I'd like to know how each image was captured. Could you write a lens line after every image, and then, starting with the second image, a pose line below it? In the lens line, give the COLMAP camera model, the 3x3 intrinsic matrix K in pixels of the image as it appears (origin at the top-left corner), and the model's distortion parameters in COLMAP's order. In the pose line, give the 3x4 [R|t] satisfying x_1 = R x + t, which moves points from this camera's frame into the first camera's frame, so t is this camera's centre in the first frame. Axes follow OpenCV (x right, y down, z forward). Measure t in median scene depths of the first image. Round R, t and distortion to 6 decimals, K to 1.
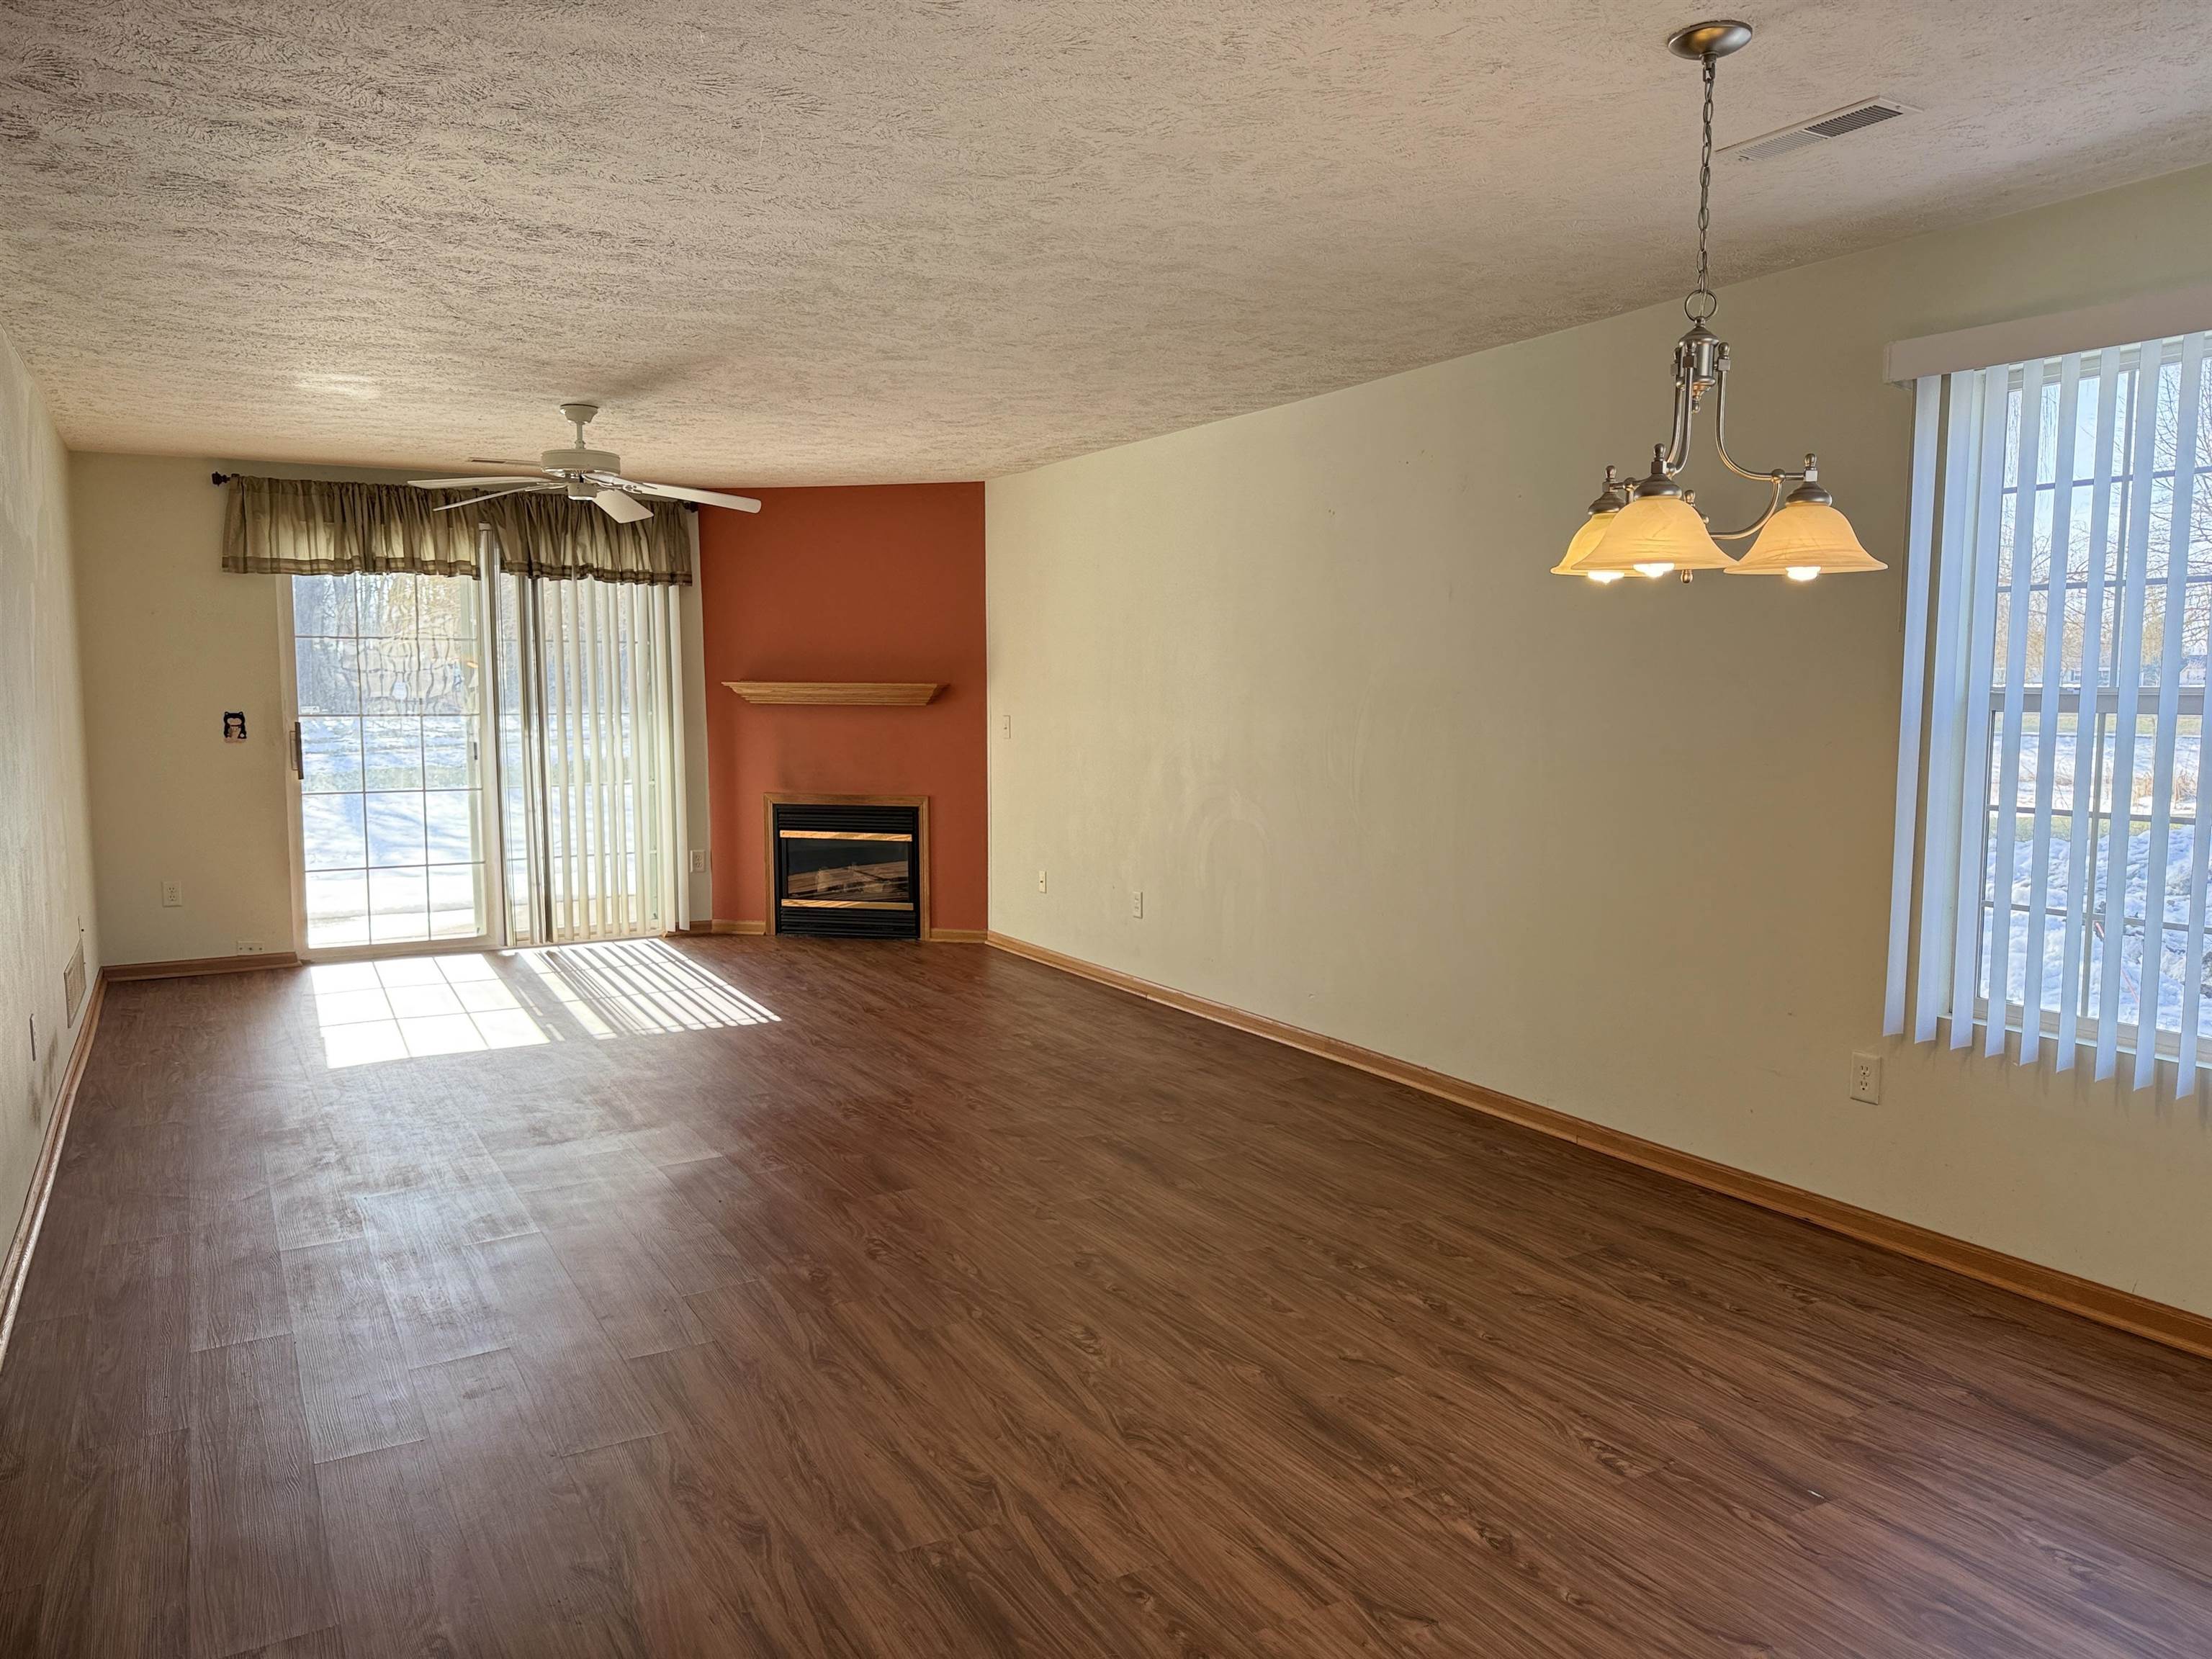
lens RADIAL K [[1543.4, 0, 1112.3], [0, 1543.4, 836.4], [0, 0, 1]] dist [0.057081, -0.095873]
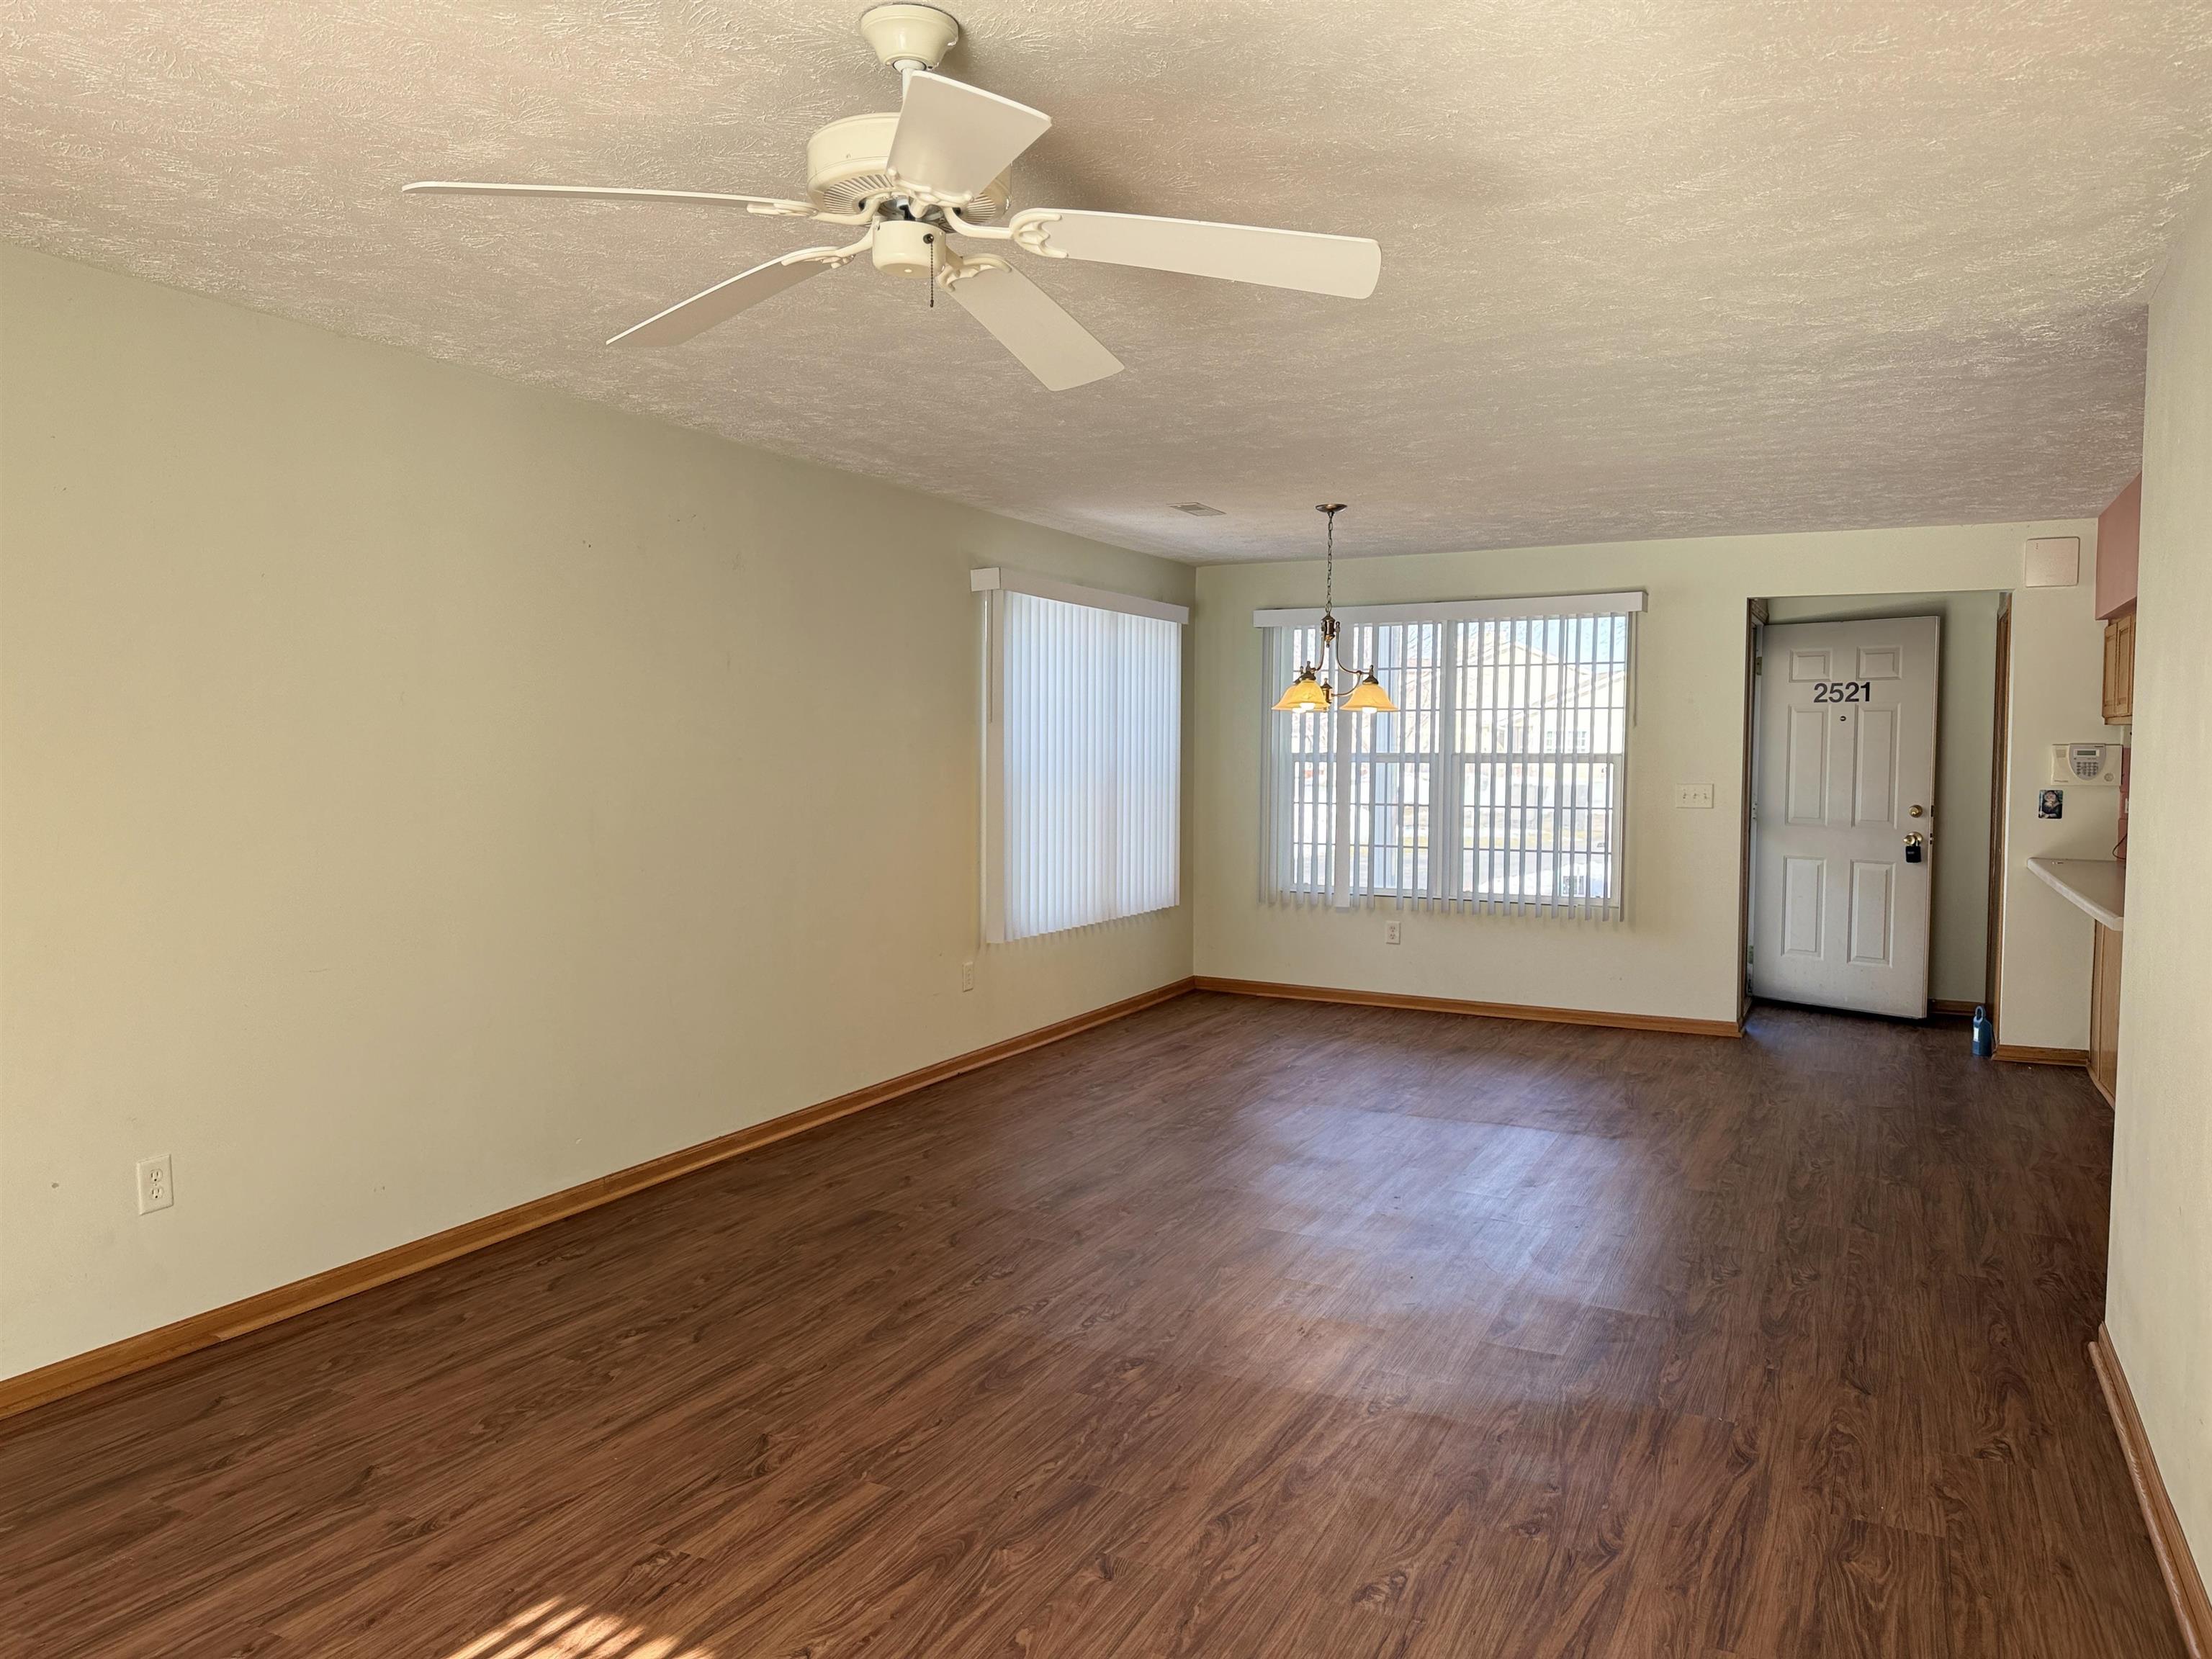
lens RADIAL K [[1554.1, 0, 1097.9], [0, 1554.1, 834.5], [0, 0, 1]] dist [0.085122, -0.097906]
pose [[-0.547765, -0.052086, 0.835009, -1.241264], [0.079057, 0.990372, 0.113639, -0.225043], [-0.832889, 0.128261, -0.538373, 2.150402]]
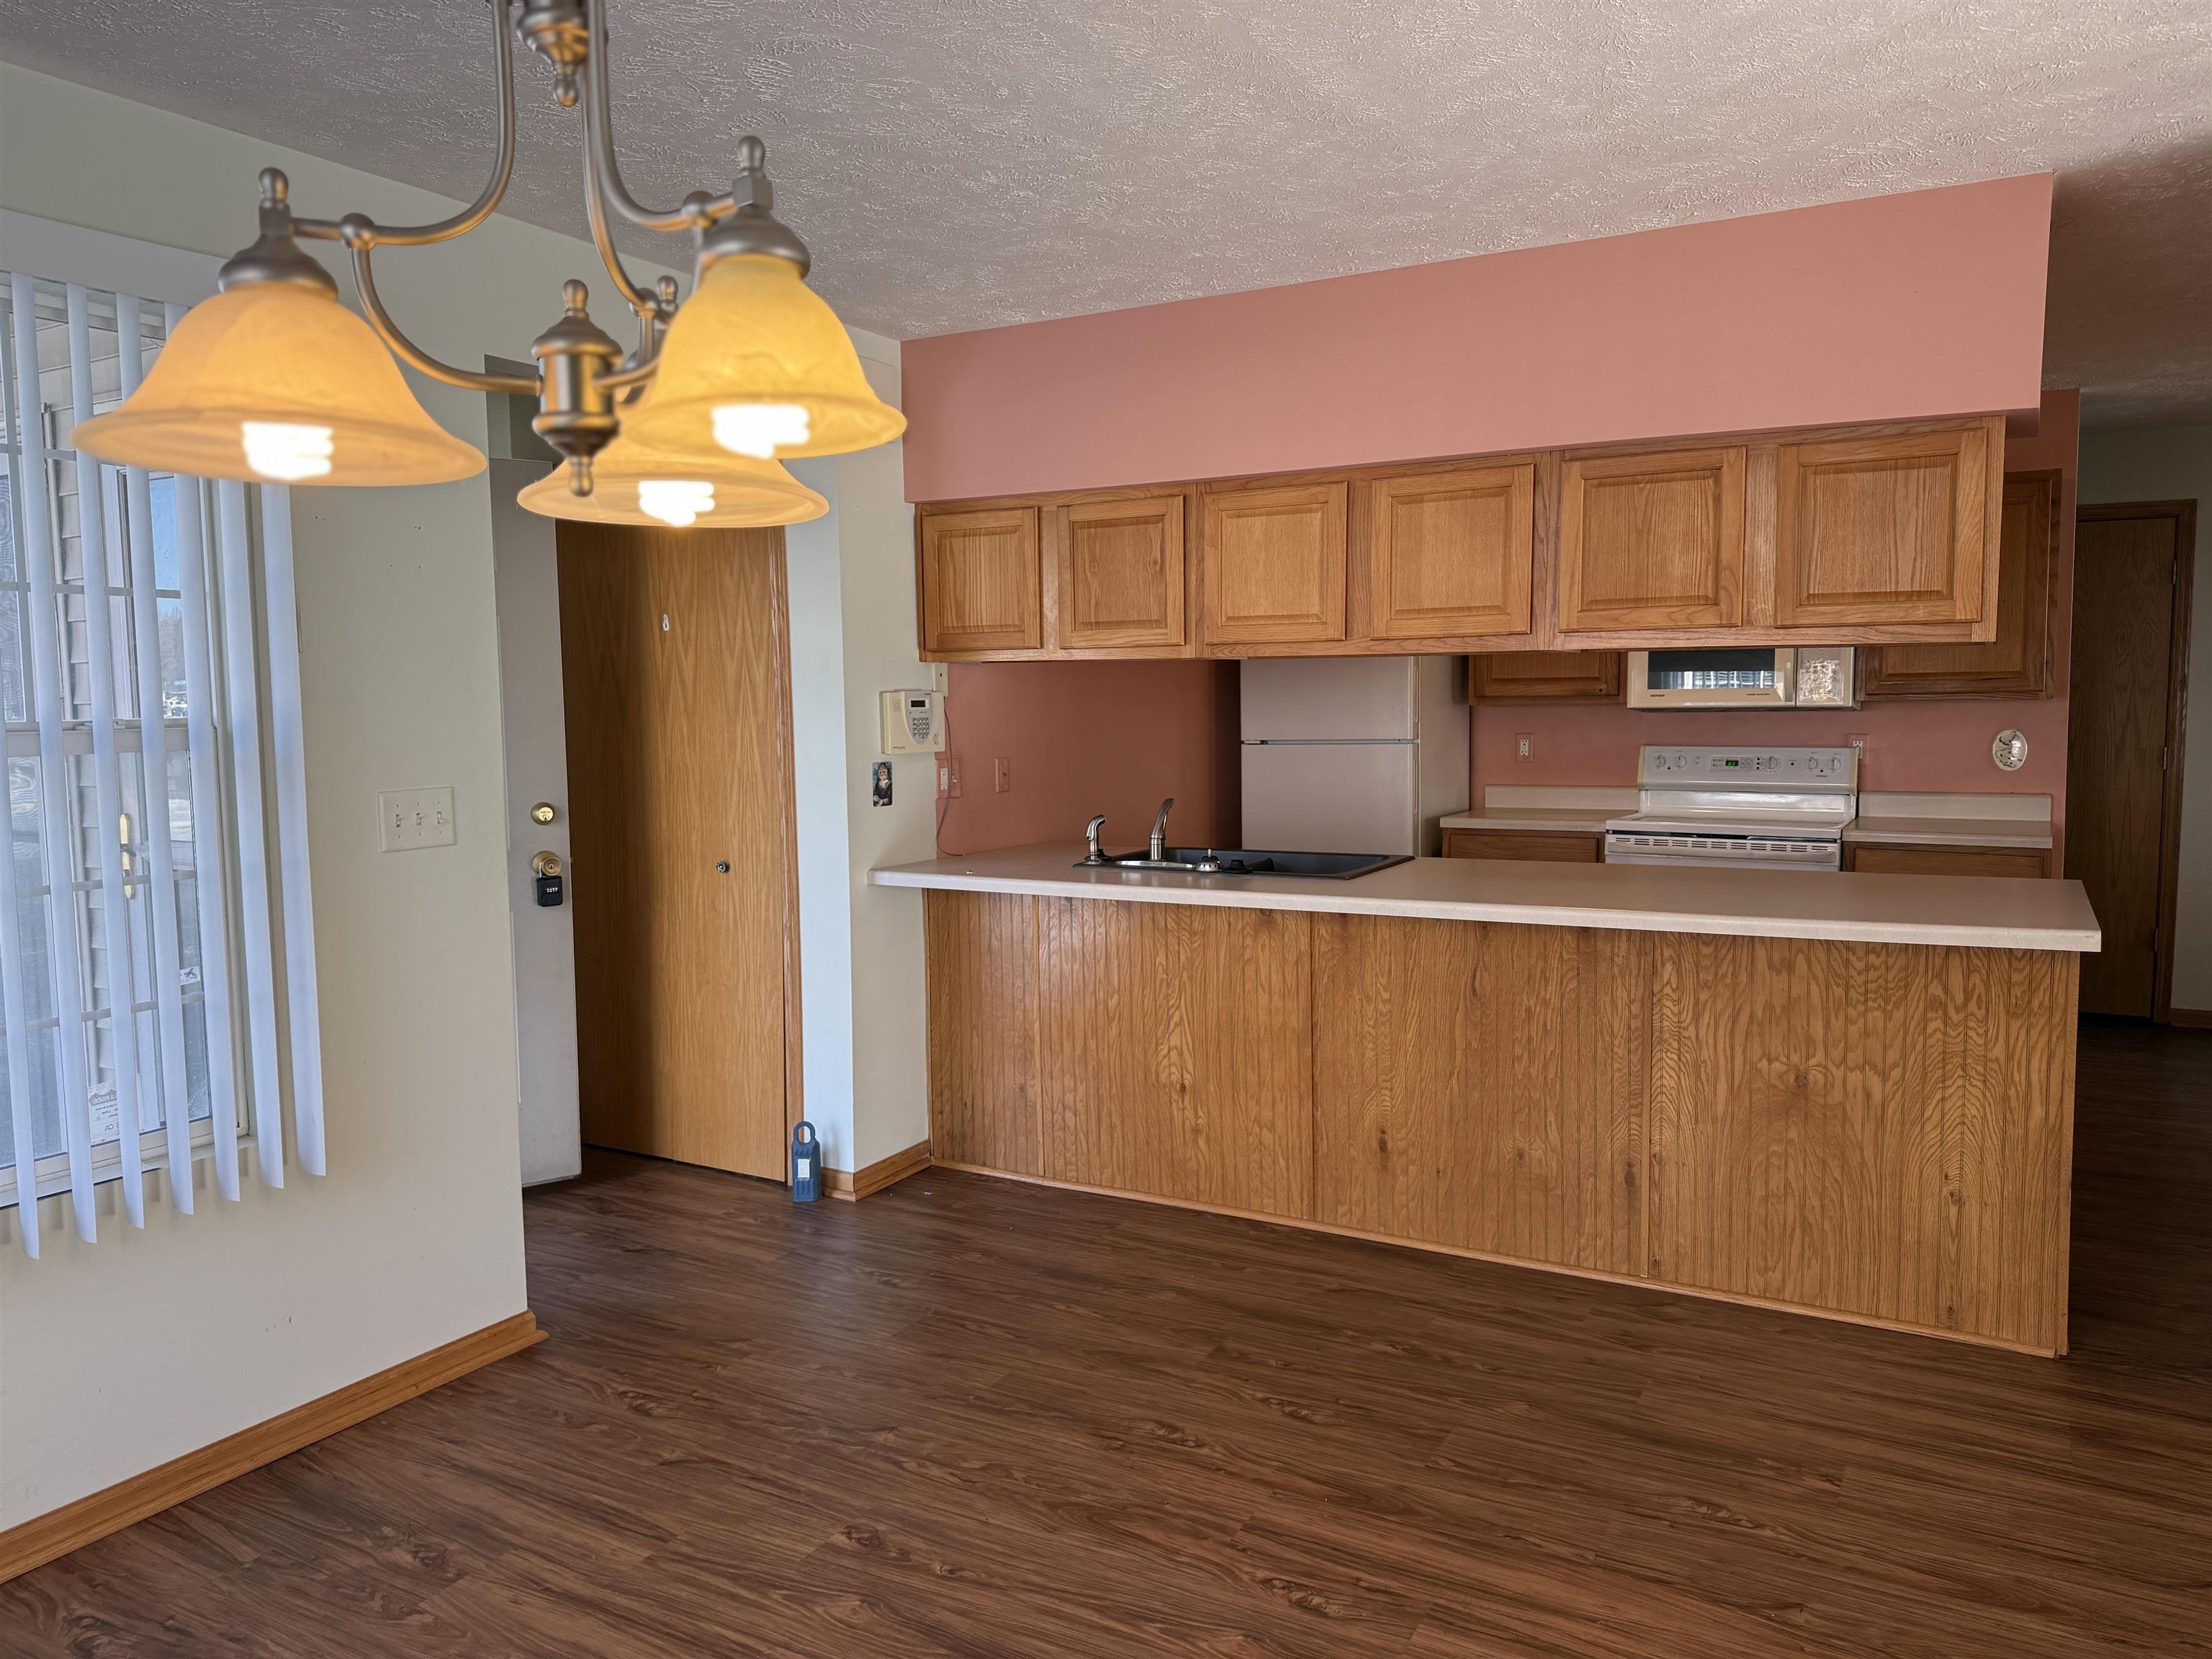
lens RADIAL K [[1542.8, 0, 1103.4], [0, 1542.8, 824.1], [0, 0, 1]] dist [0.175802, -0.328934]
pose [[-0.862845, 0.050575, -0.502932, 0.380983], [-0.041162, 0.984647, 0.169635, -0.121171], [0.503790, 0.167070, -0.847516, 1.150615]]
